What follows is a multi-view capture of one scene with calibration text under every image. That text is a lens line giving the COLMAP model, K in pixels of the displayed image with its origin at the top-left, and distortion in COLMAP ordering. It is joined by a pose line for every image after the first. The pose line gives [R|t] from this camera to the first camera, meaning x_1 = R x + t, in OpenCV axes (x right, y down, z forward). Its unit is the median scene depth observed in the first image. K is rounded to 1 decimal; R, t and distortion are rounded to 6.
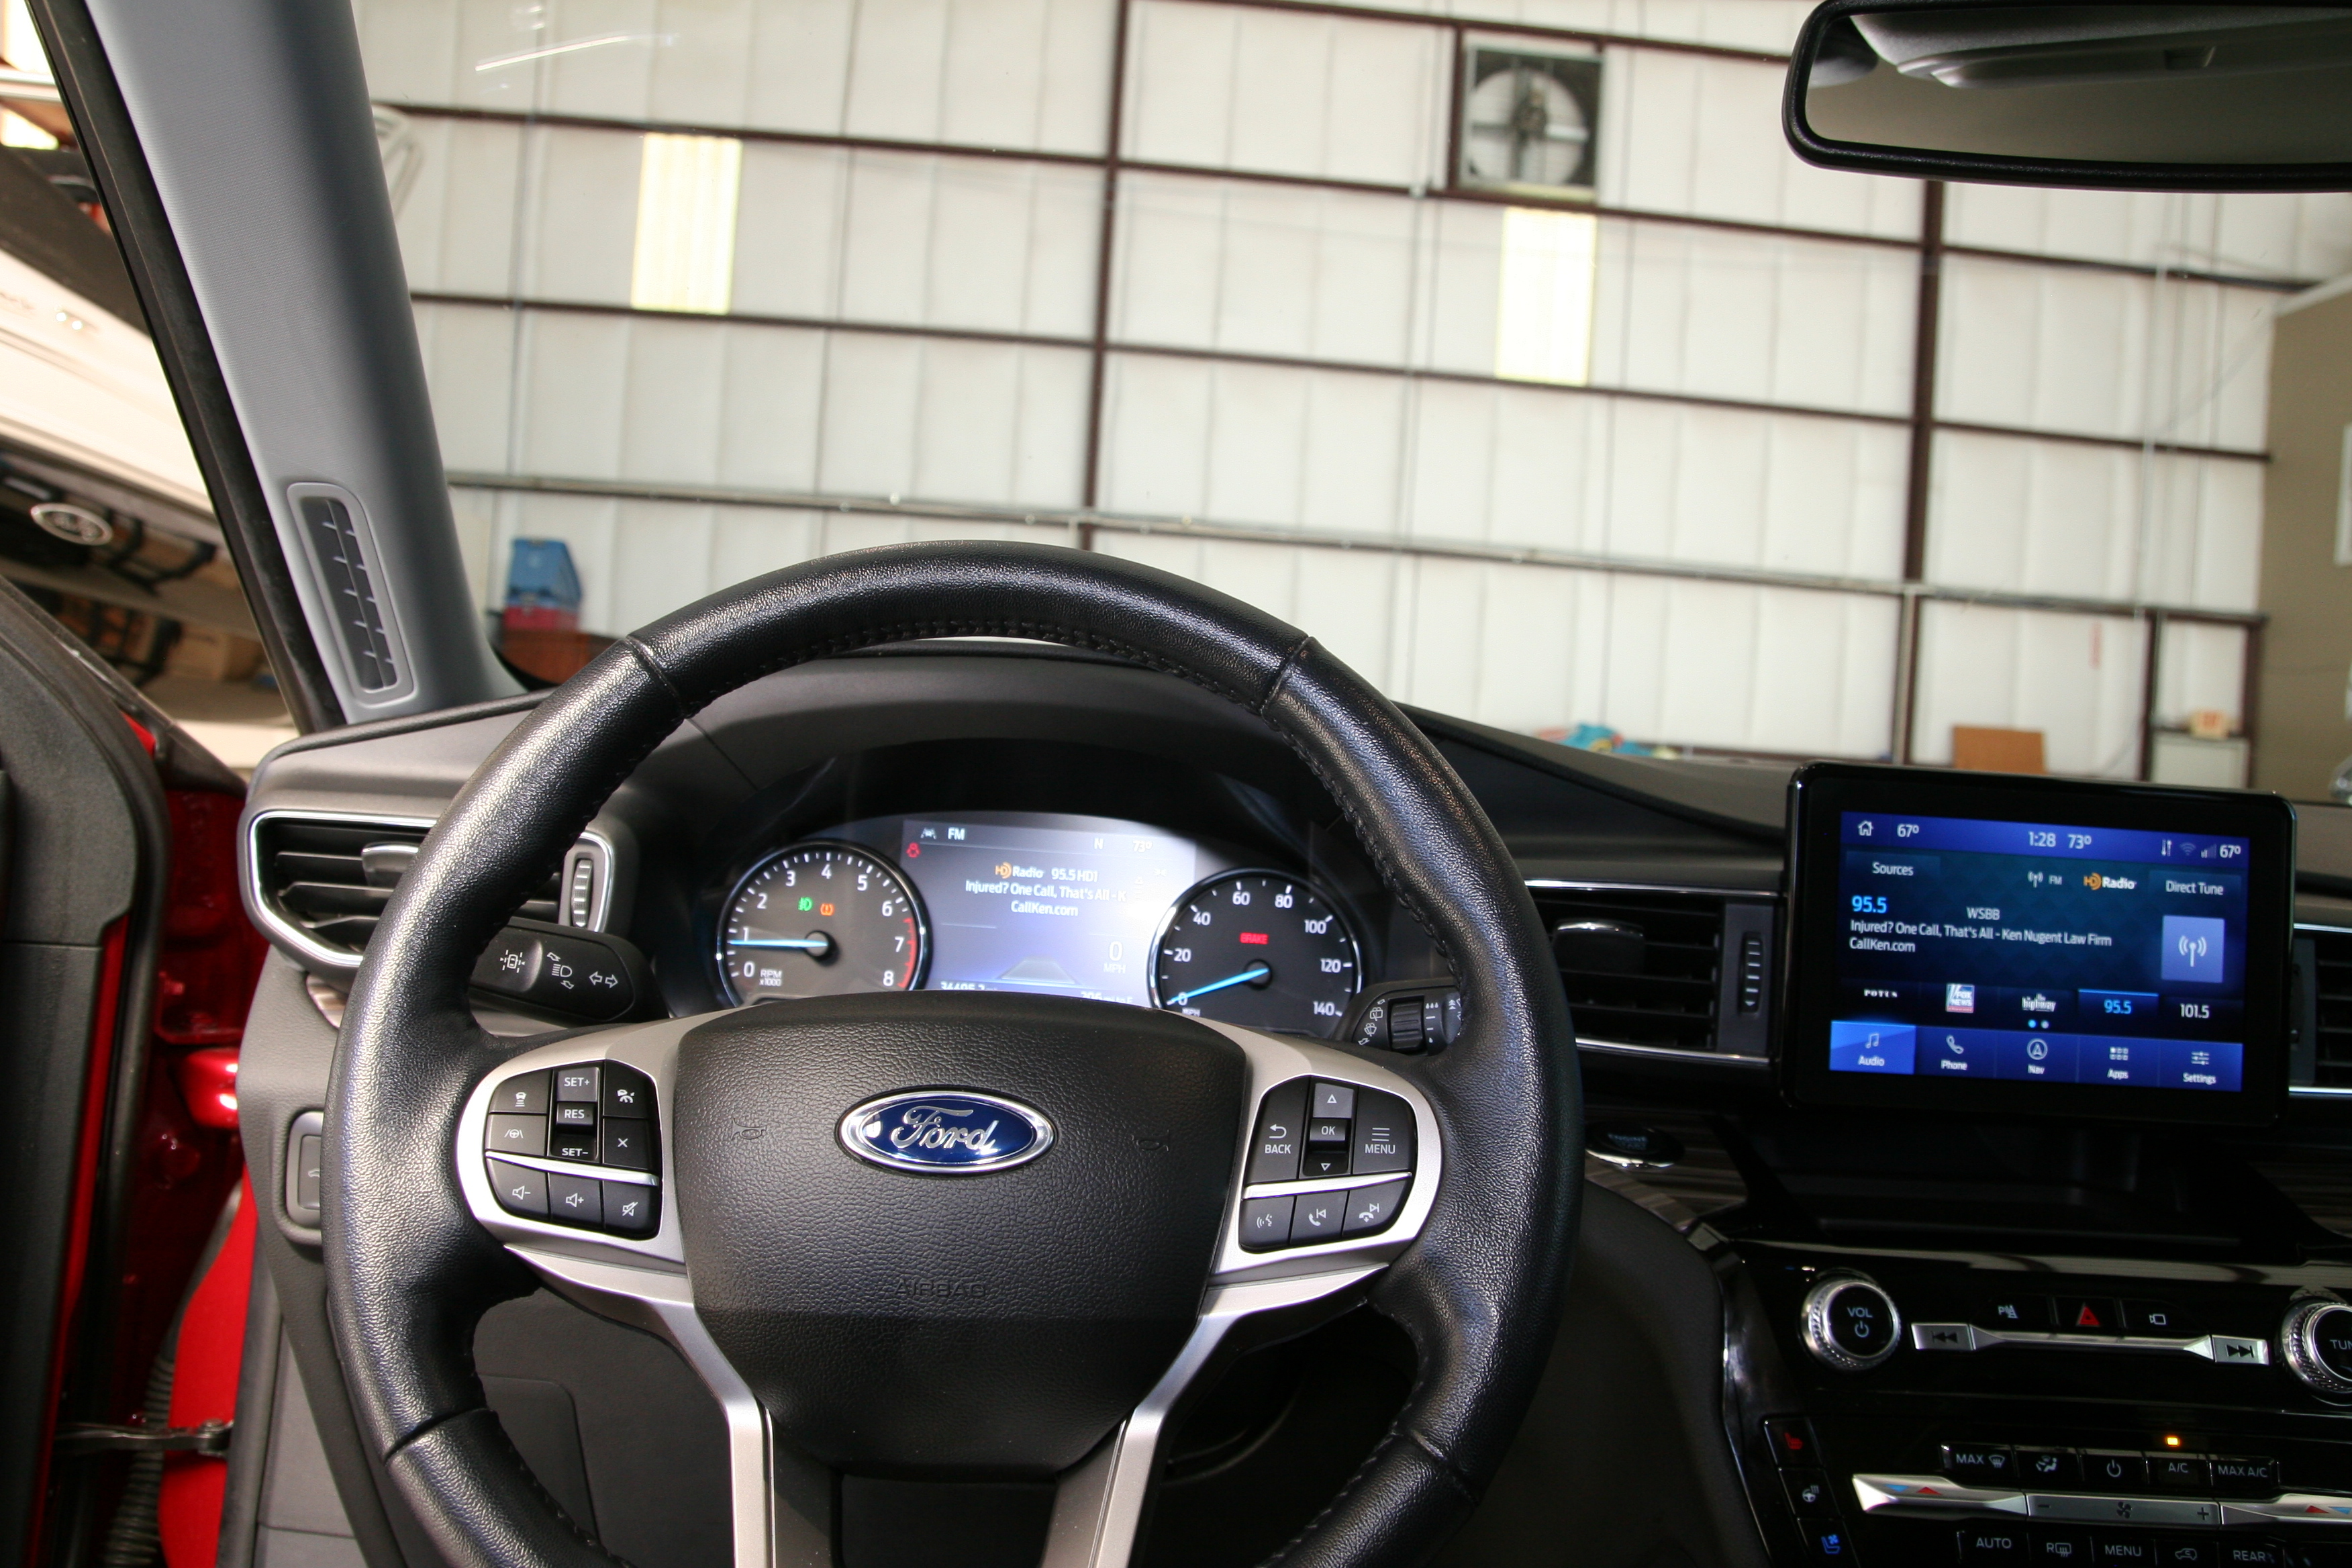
lens RADIAL K [[1829.2, 0, 1186.0], [0, 1829.2, 788.7], [0, 0, 1]] dist [-0.131581, 0.117834]
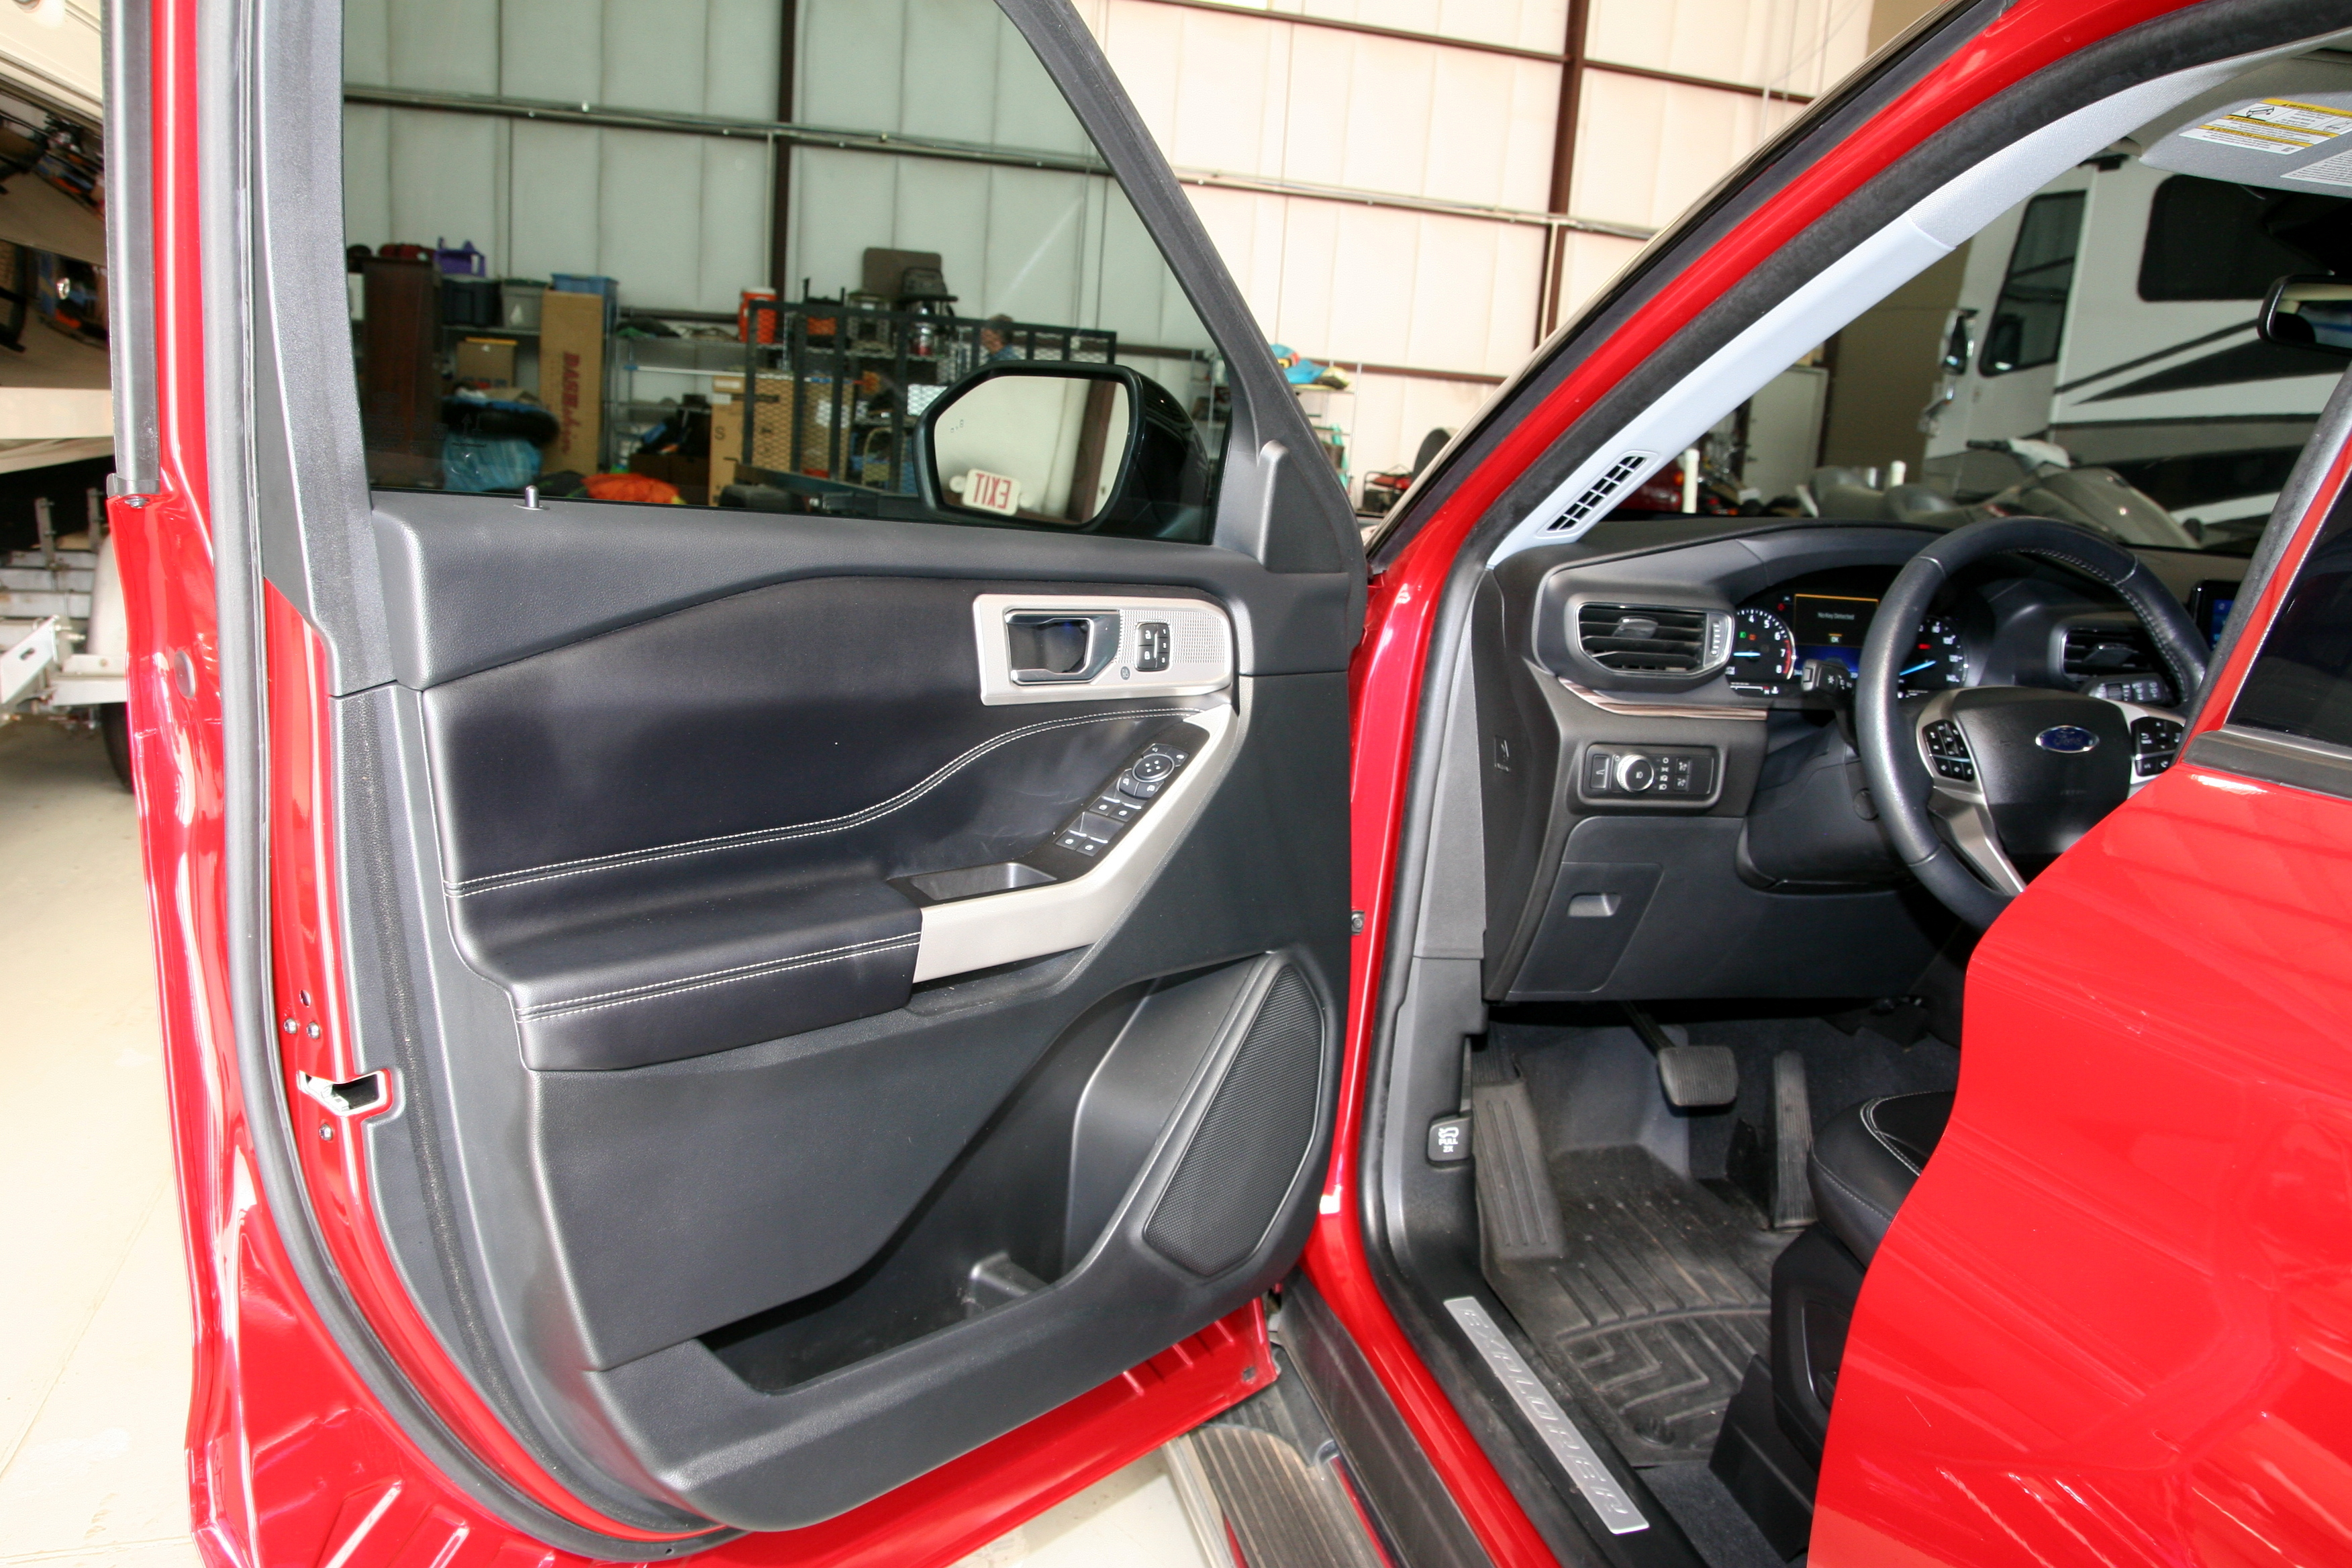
lens RADIAL K [[1798.3, 0, 1176.0], [0, 1798.3, 784.0], [0, 0, 1]] dist [-0.137934, 0.117795]
pose [[0.976287, -0.041373, 0.212488, -1.517921], [-0.005969, 0.976049, 0.217468, -0.245943], [-0.216396, -0.213580, 0.952657, -0.987682]]
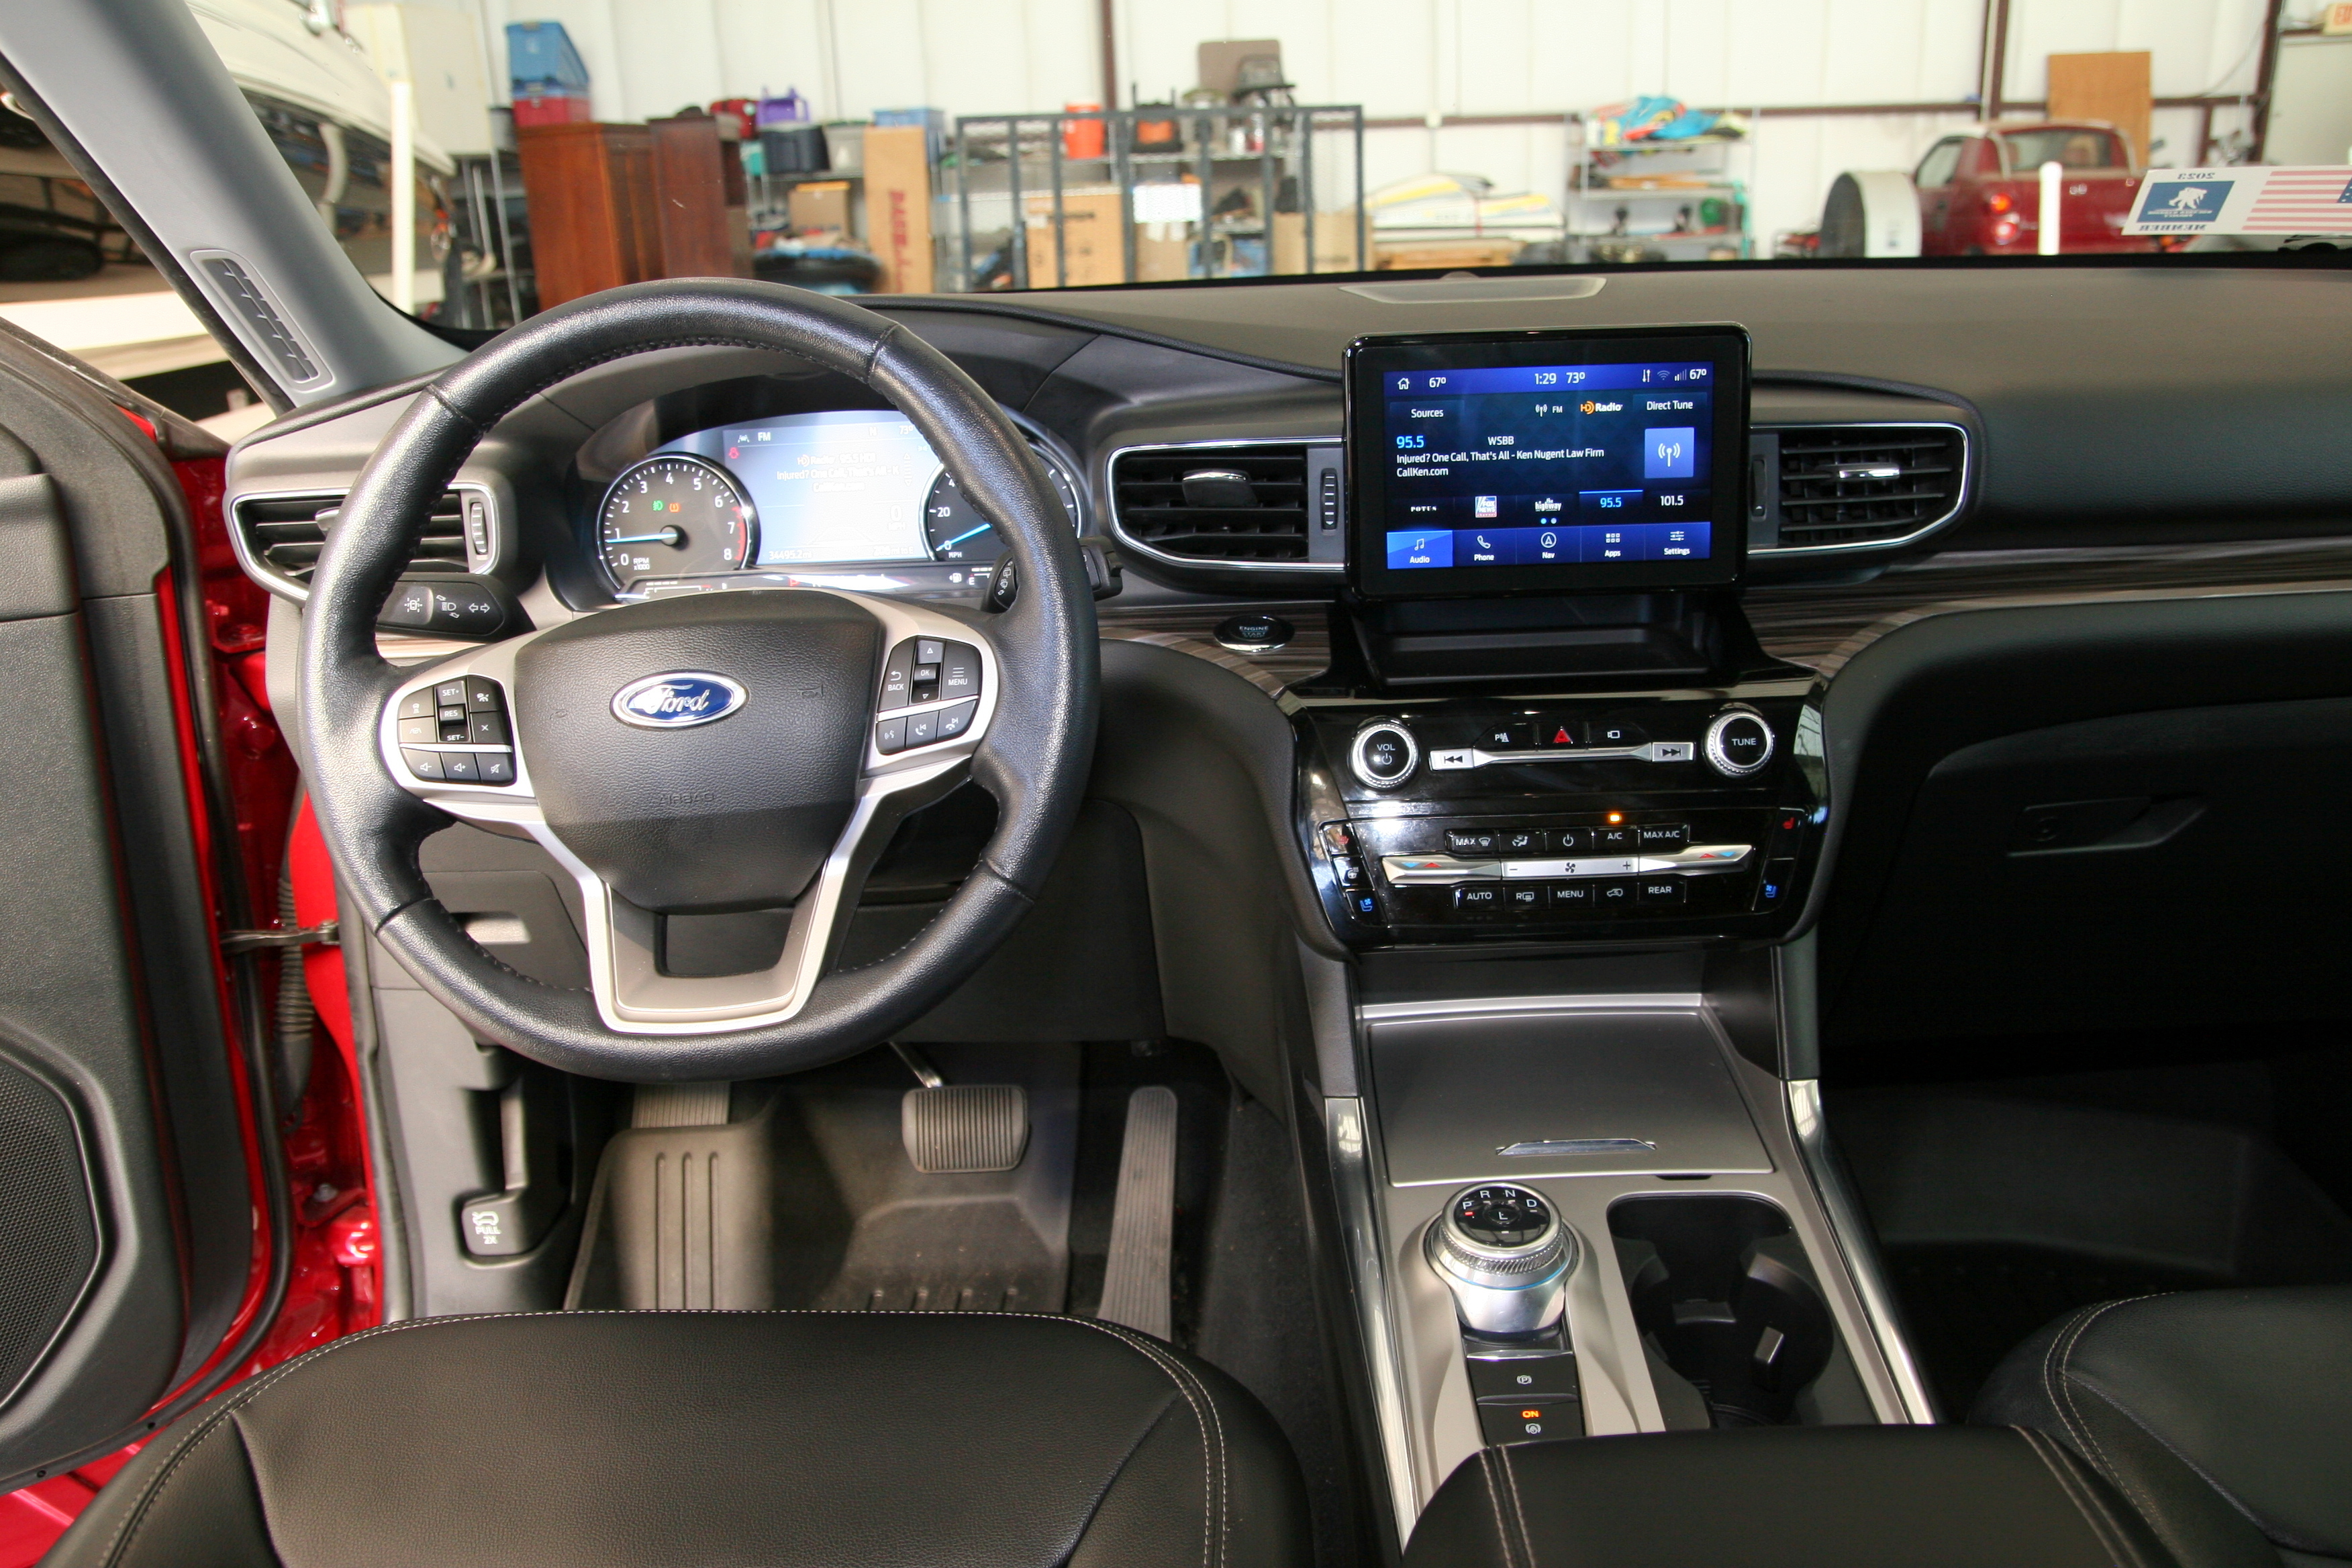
lens RADIAL K [[1839.1, 0, 1187.1], [0, 1839.1, 791.1], [0, 0, 1]] dist [-0.130988, 0.125109]
pose [[0.993561, -0.090915, -0.067616, 0.284585], [0.107377, 0.946010, 0.305836, -0.119632], [0.036160, -0.311127, 0.949680, -0.350264]]
